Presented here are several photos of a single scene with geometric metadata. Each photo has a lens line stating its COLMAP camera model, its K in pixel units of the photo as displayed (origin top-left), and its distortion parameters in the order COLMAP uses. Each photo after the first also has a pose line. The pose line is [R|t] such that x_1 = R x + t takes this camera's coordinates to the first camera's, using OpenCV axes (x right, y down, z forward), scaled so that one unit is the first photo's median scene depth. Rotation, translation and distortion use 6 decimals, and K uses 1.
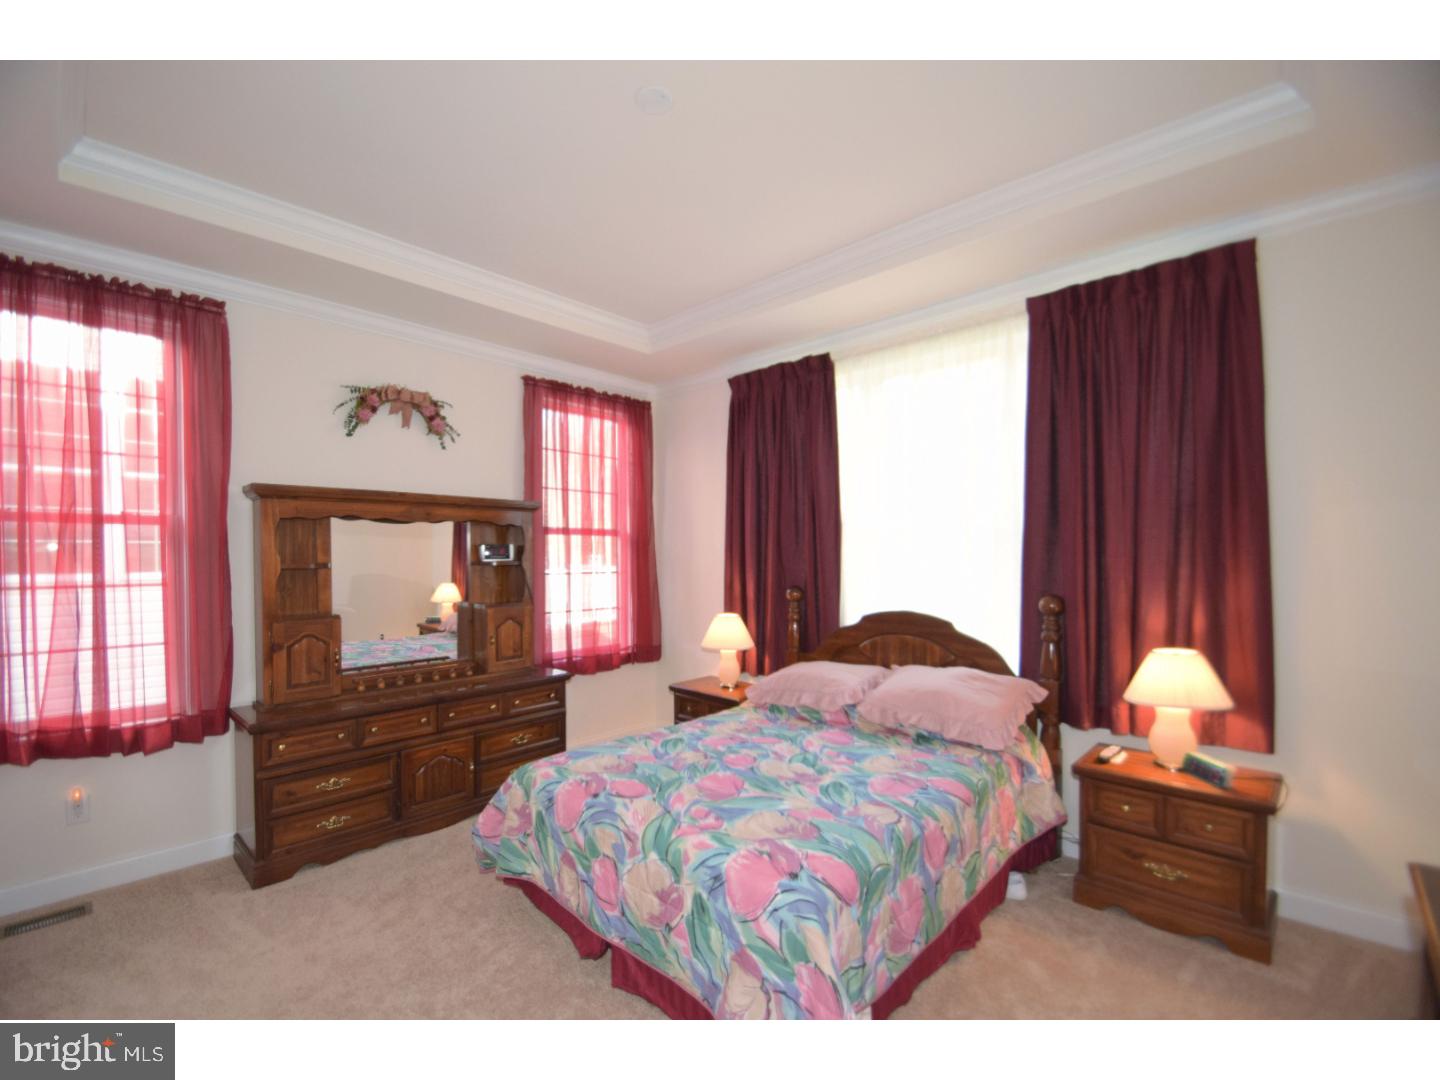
lens RADIAL K [[630.1, 0, 691.8], [0, 630.1, 535.4], [0, 0, 1]] dist [-0.020593, -0.000223]
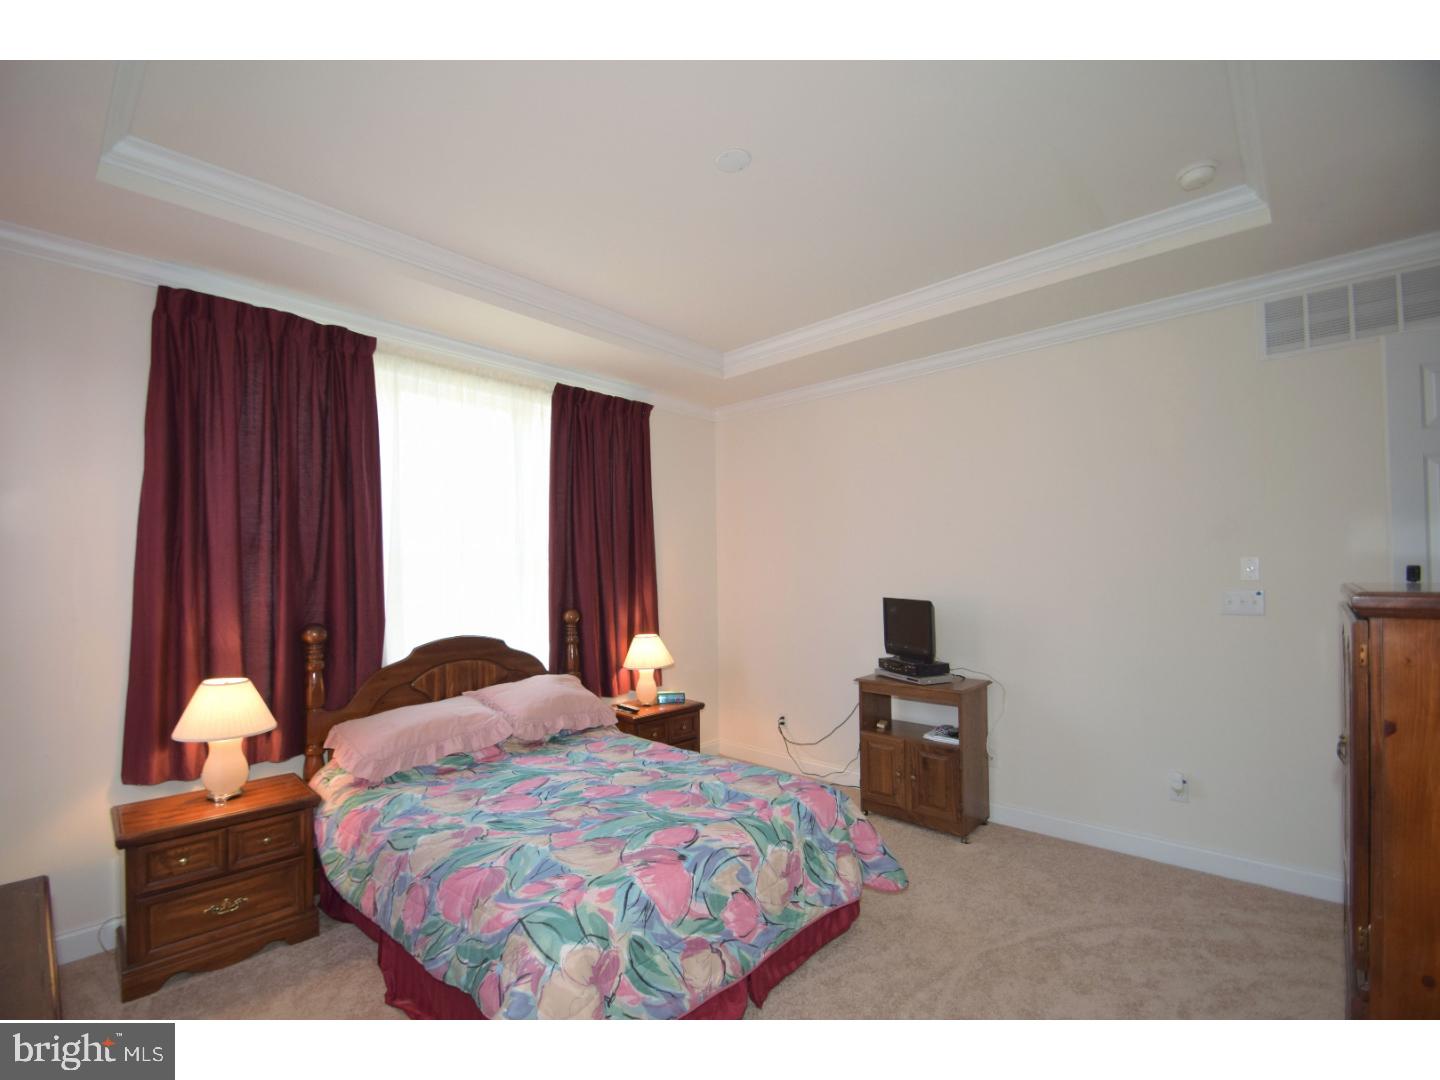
lens RADIAL K [[630.1, 0, 691.8], [0, 630.1, 535.4], [0, 0, 1]] dist [-0.020593, -0.000223]
pose [[-0.025236, 0.072631, 0.997040, -0.813234], [-0.017619, 0.997170, -0.073086, 0.033079], [-0.999526, -0.019411, -0.023885, 0.802251]]
